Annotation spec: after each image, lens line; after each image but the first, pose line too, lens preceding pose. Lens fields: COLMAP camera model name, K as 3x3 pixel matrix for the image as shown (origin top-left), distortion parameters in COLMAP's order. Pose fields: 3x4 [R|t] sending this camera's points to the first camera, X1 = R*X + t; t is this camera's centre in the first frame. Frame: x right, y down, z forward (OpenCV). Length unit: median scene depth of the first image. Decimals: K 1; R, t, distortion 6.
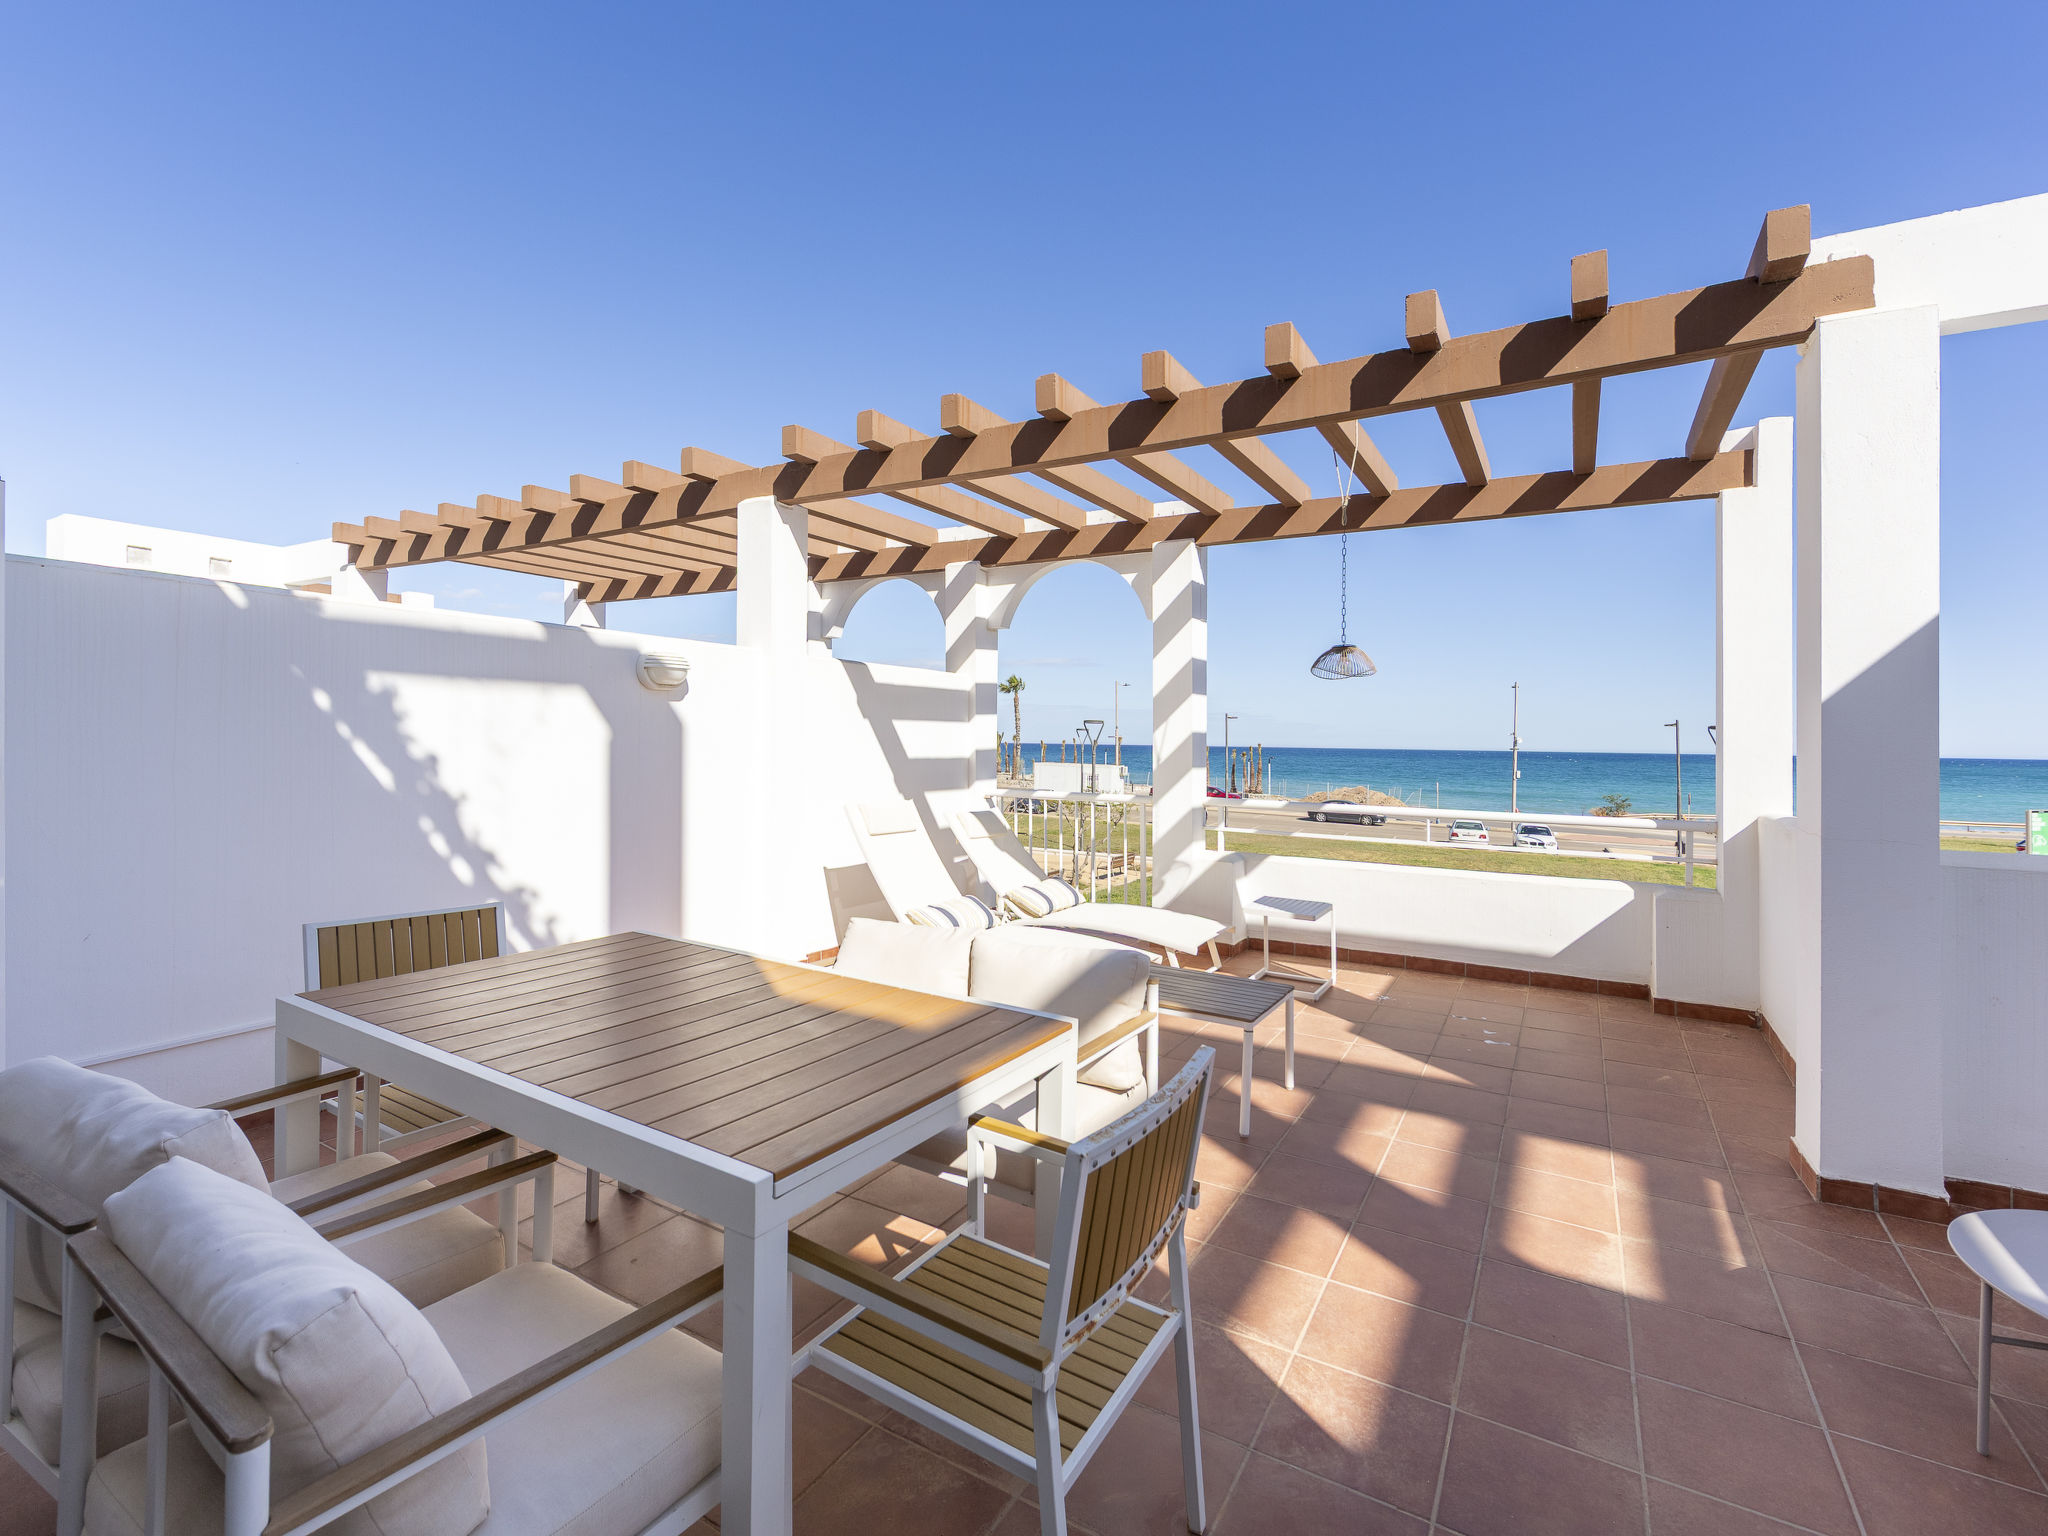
lens RADIAL K [[912.5, 0, 1040.5], [0, 912.5, 752.7], [0, 0, 1]] dist [-0.003447, 0.000025]
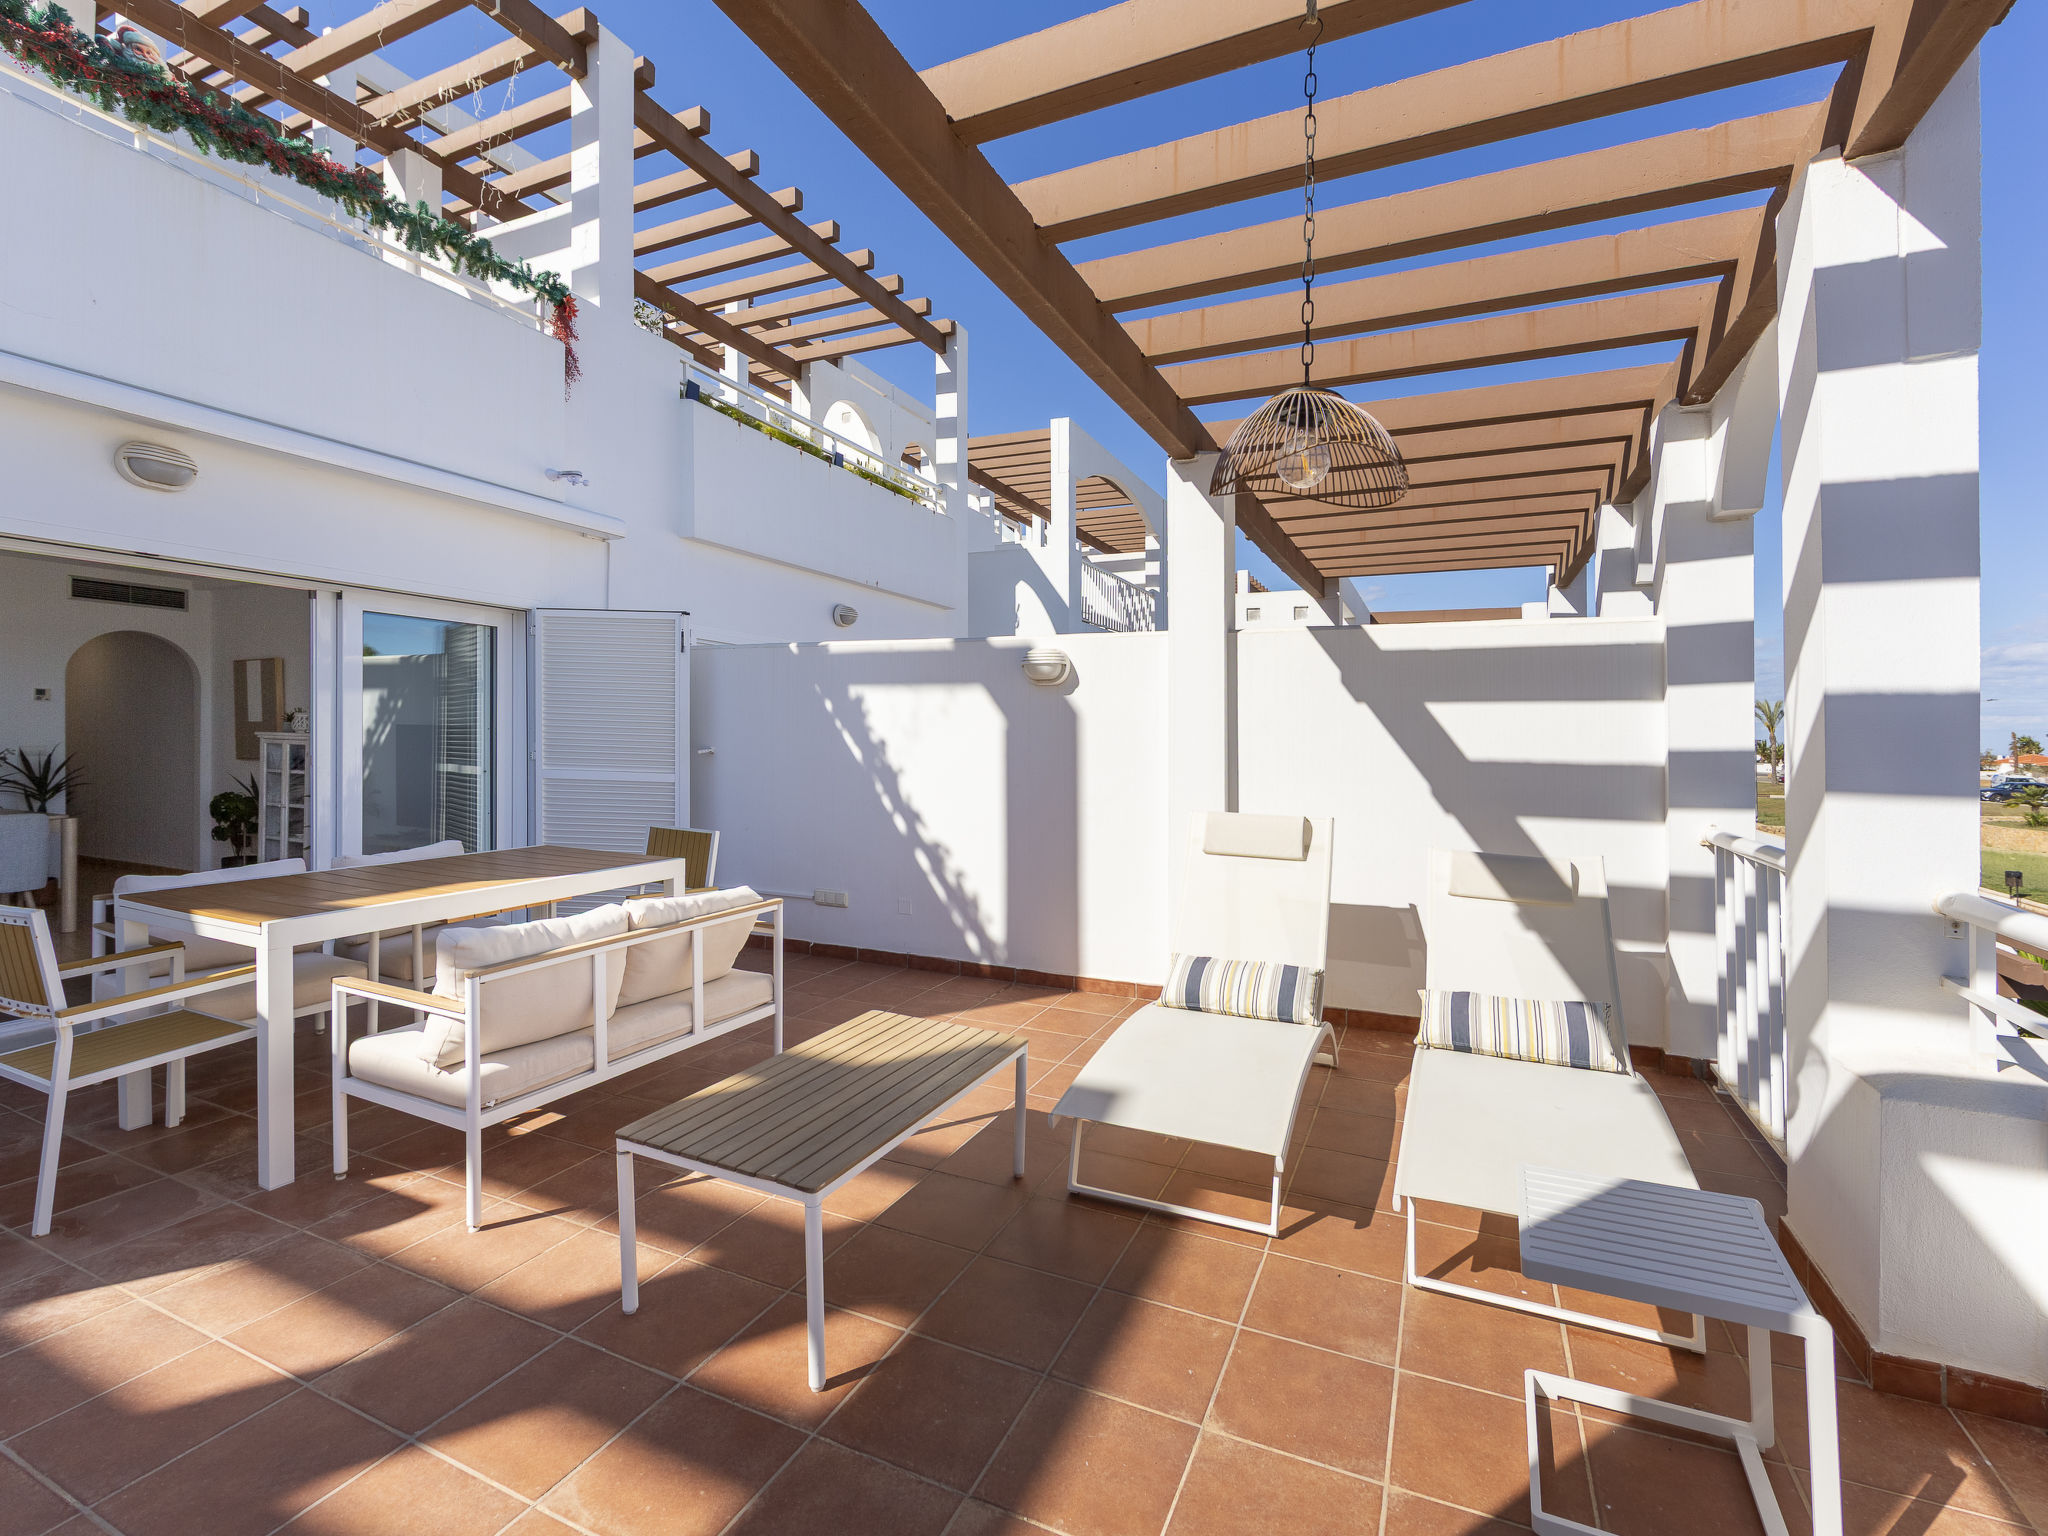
lens RADIAL K [[912.5, 0, 1036.5], [0, 912.5, 766.9], [0, 0, 1]] dist [-0.003447, 0.000025]
pose [[0.106760, 0.018638, -0.994110, 0.479680], [-0.027990, 0.999484, 0.015732, 0.009090], [0.993891, 0.026146, 0.107226, 0.649793]]
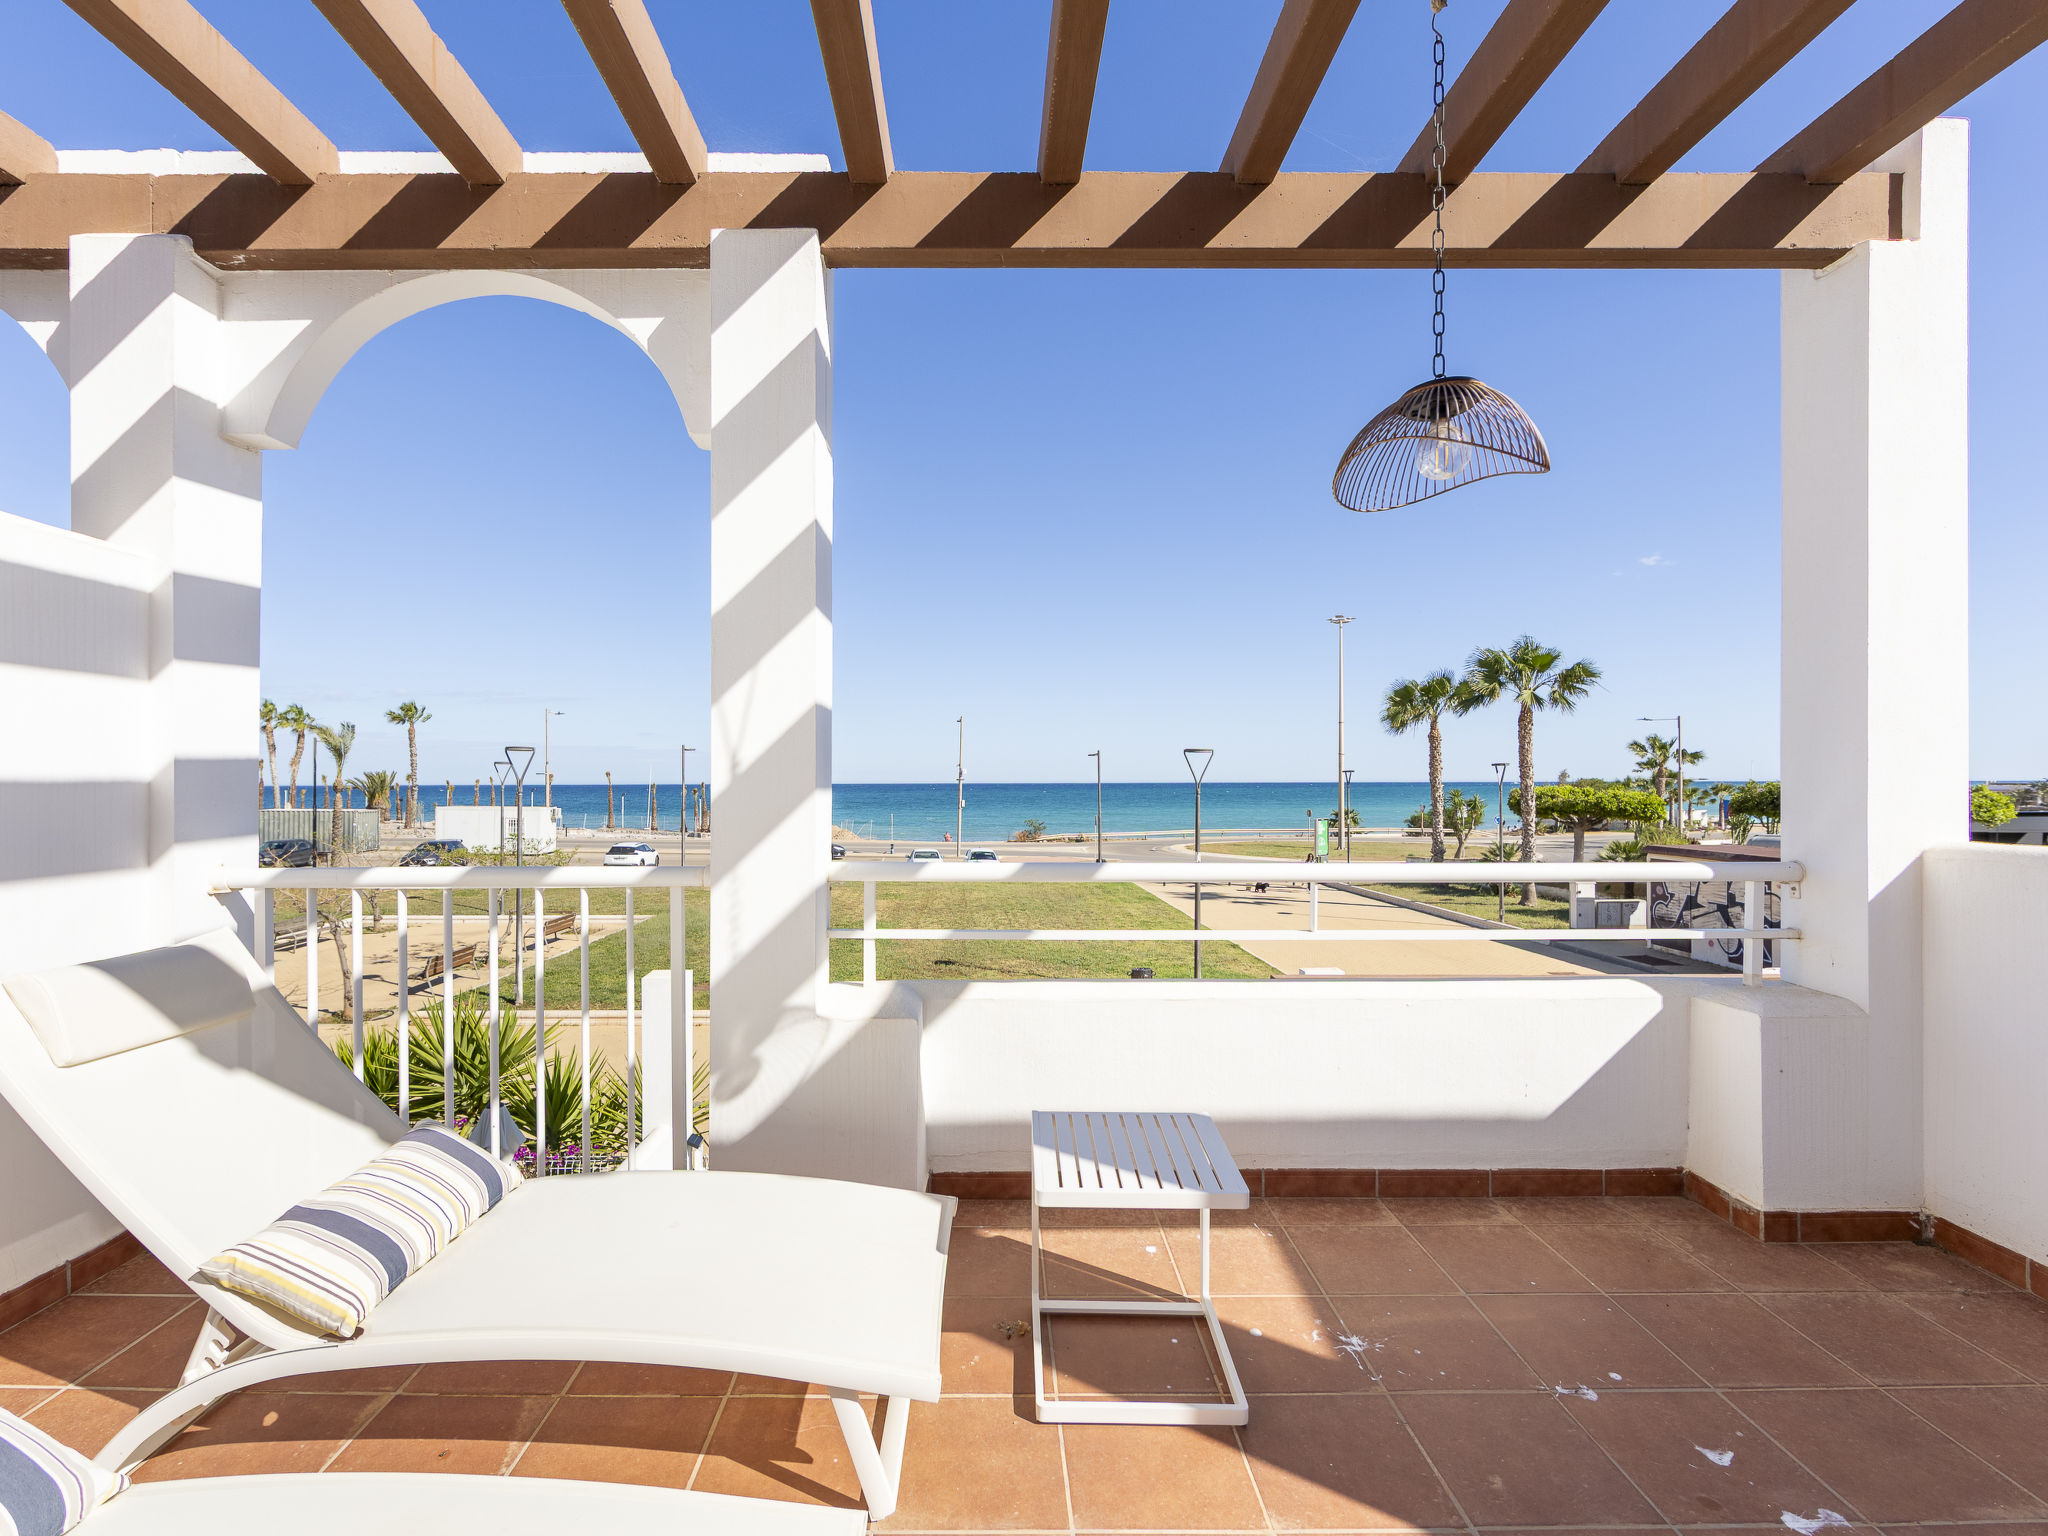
lens RADIAL K [[912.5, 0, 966.9], [0, 912.5, 769.7], [0, 0, 1]] dist [-0.003447, 0.000025]
pose [[0.868672, -0.010084, 0.495285, 0.022997], [0.021003, 0.999644, -0.016483, 0.014949], [-0.494942, 0.024721, 0.868574, 0.611021]]
